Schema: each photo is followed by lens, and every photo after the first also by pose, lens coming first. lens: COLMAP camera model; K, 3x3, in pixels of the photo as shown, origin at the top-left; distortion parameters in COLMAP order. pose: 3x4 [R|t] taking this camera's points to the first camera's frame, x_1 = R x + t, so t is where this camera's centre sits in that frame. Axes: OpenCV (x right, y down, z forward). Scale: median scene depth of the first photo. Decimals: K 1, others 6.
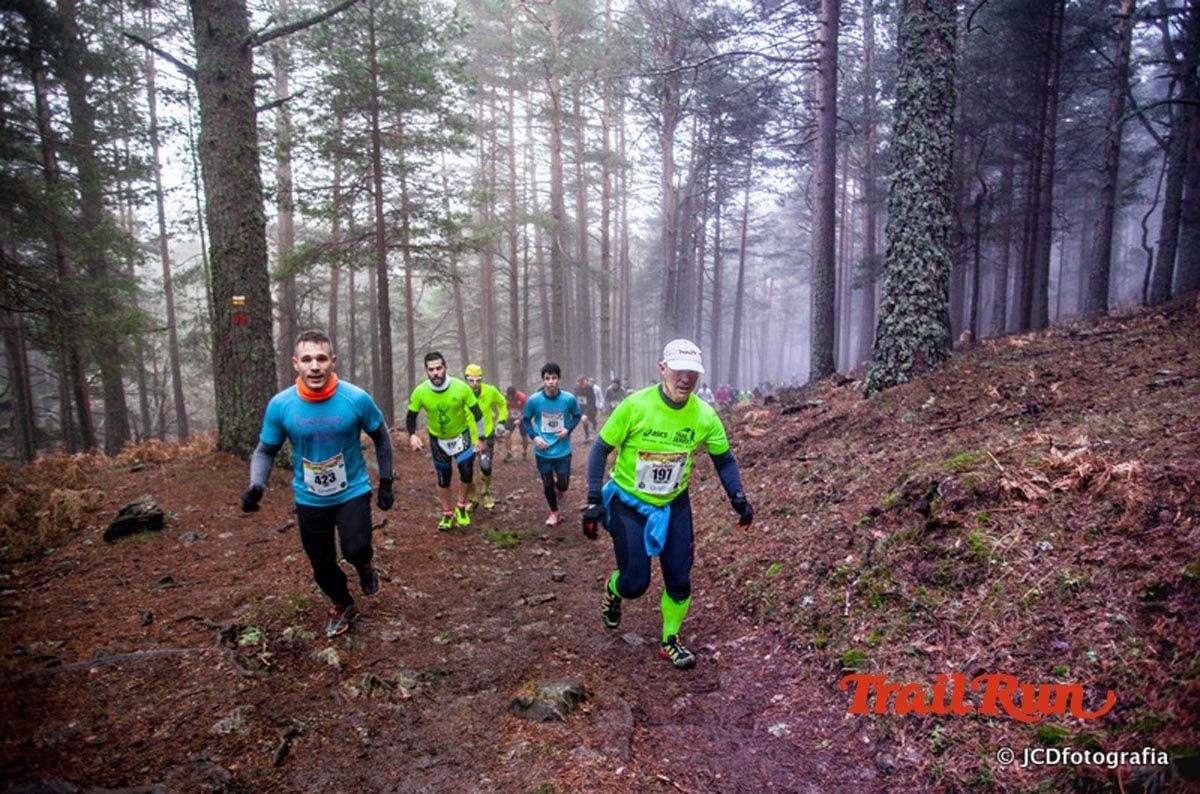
lens RADIAL K [[730.1, 0, 608.6], [0, 730.1, 406.1], [0, 0, 1]] dist [-0.095808, 0.053369]
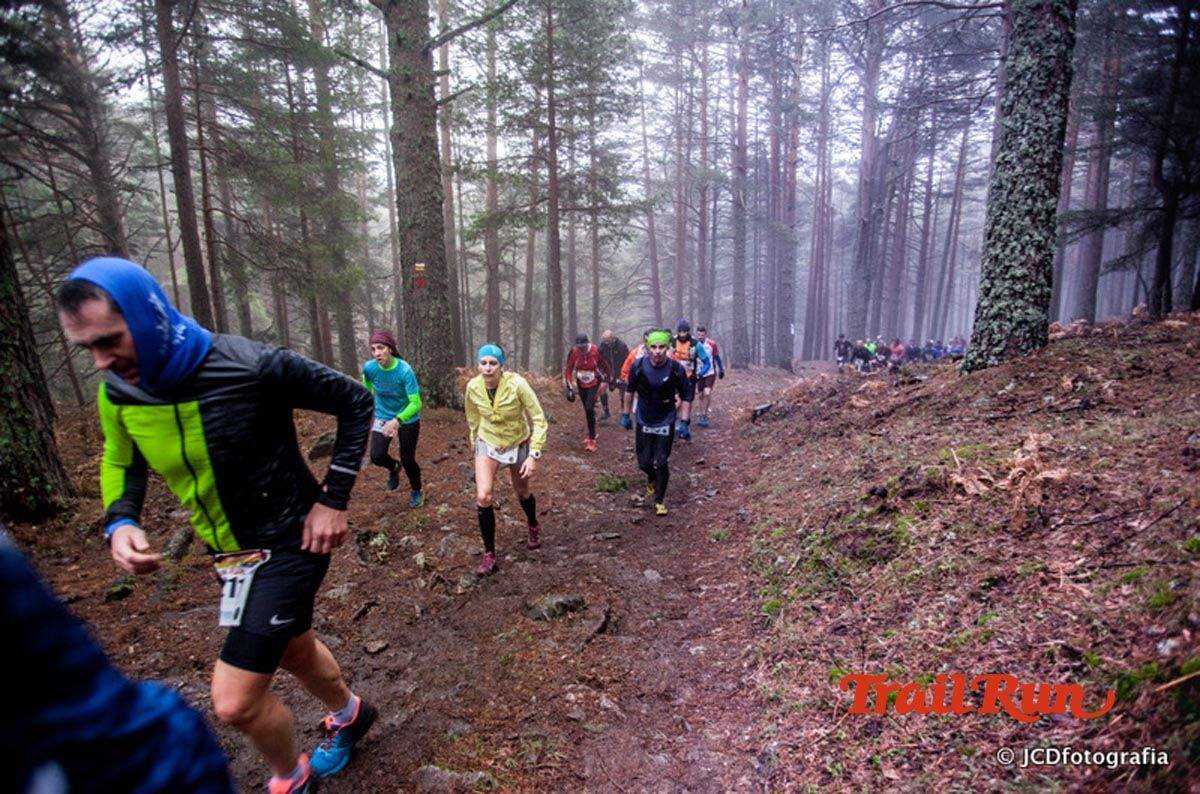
lens RADIAL K [[730.1, 0, 609.5], [0, 730.1, 407.1], [0, 0, 1]] dist [-0.095808, 0.053369]
pose [[0.959879, 0.061599, -0.273566, 0.173583], [-0.039783, 0.995621, 0.084595, -0.039636], [0.277579, -0.070317, 0.958126, -0.115527]]
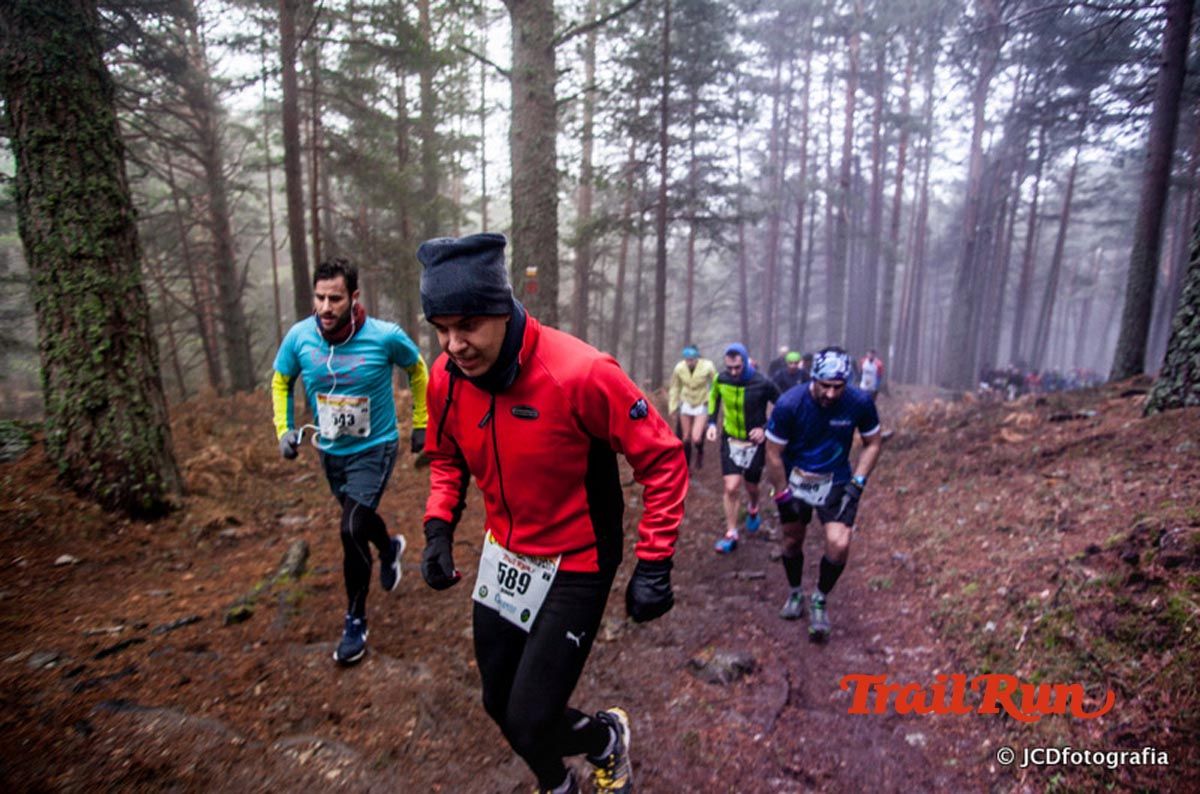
lens RADIAL K [[730.1, 0, 609.8], [0, 730.1, 399.0], [0, 0, 1]] dist [-0.095808, 0.053369]
pose [[0.925320, 0.098500, -0.366171, 0.062710], [-0.080789, 0.994711, 0.063422, -0.037791], [0.370481, -0.029103, 0.928384, -0.063783]]
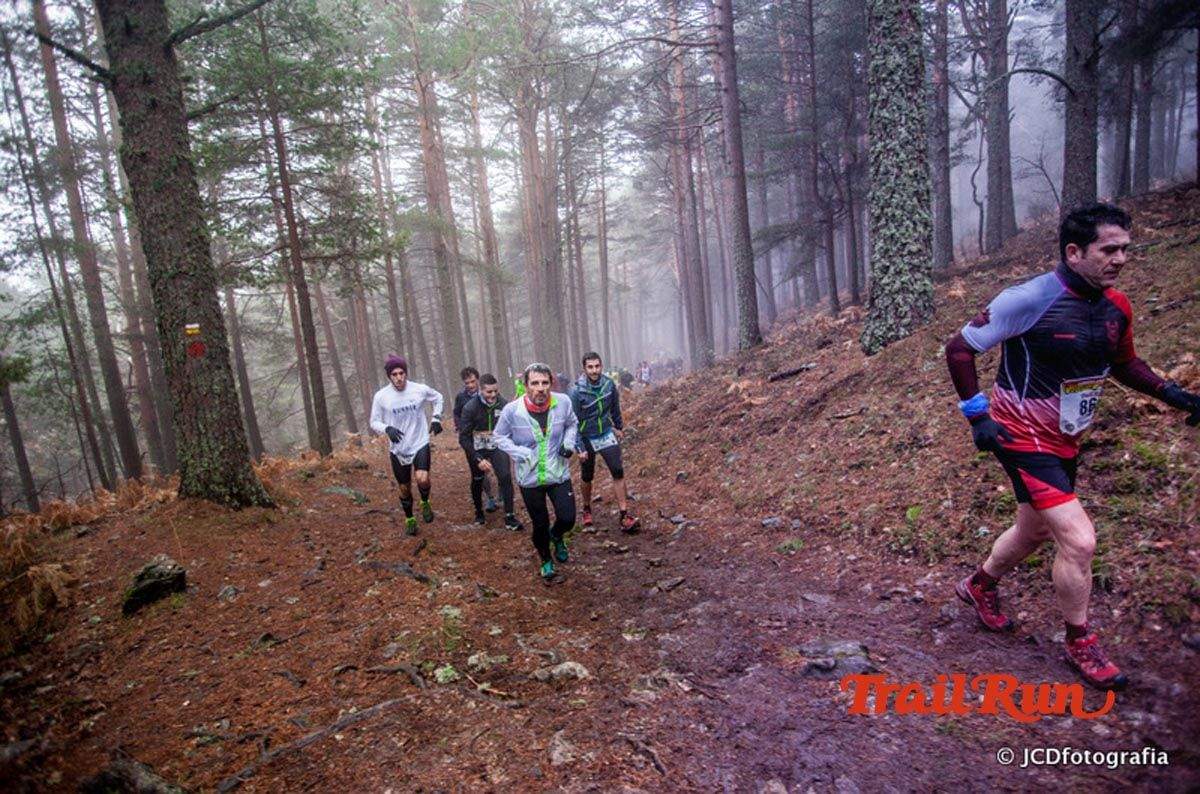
lens RADIAL K [[730.1, 0, 608.9], [0, 730.1, 406.2], [0, 0, 1]] dist [-0.095808, 0.053369]
pose [[0.972557, -0.126067, 0.195549, -0.258957], [0.123938, 0.992020, 0.023137, -0.008890], [-0.196906, 0.001734, 0.980421, 0.022790]]
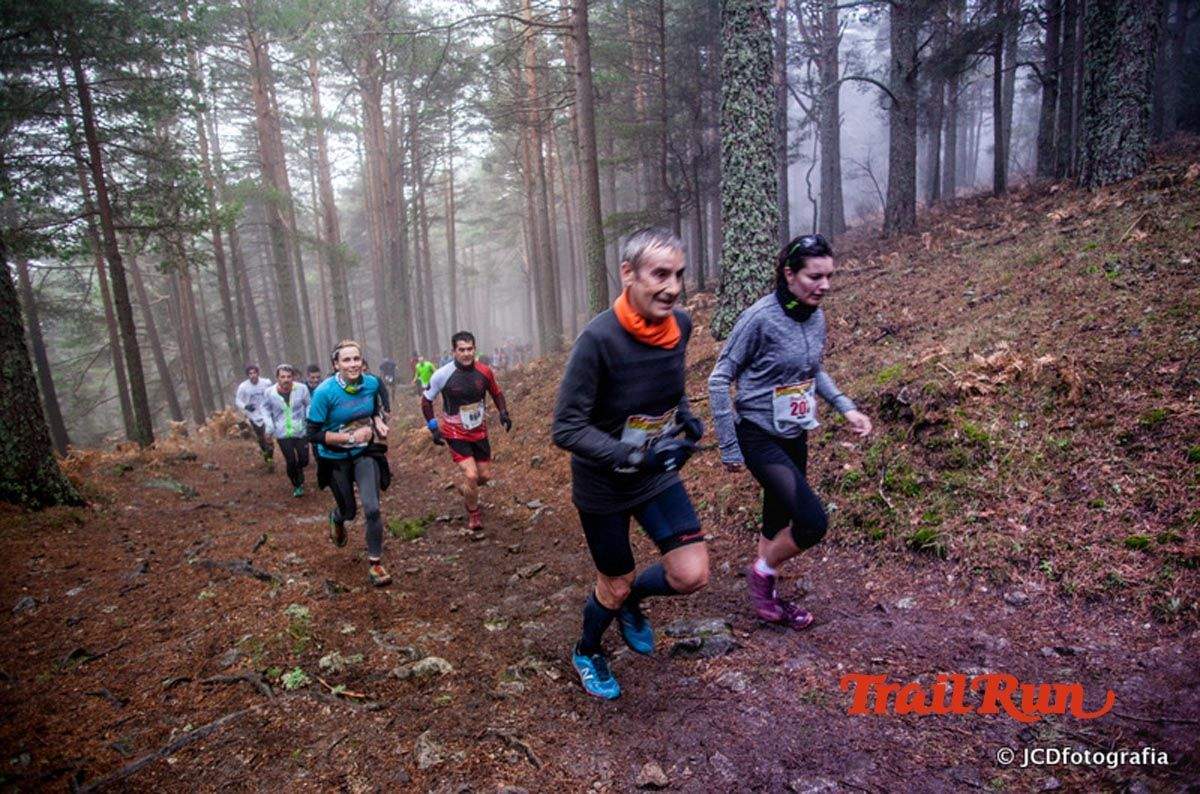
lens RADIAL K [[730.1, 0, 608.7], [0, 730.1, 404.6], [0, 0, 1]] dist [-0.095808, 0.053369]
pose [[0.911426, -0.135165, 0.388630, -0.265558], [0.118830, 0.990726, 0.065889, -0.007684], [-0.393932, -0.013872, 0.919035, 0.039207]]
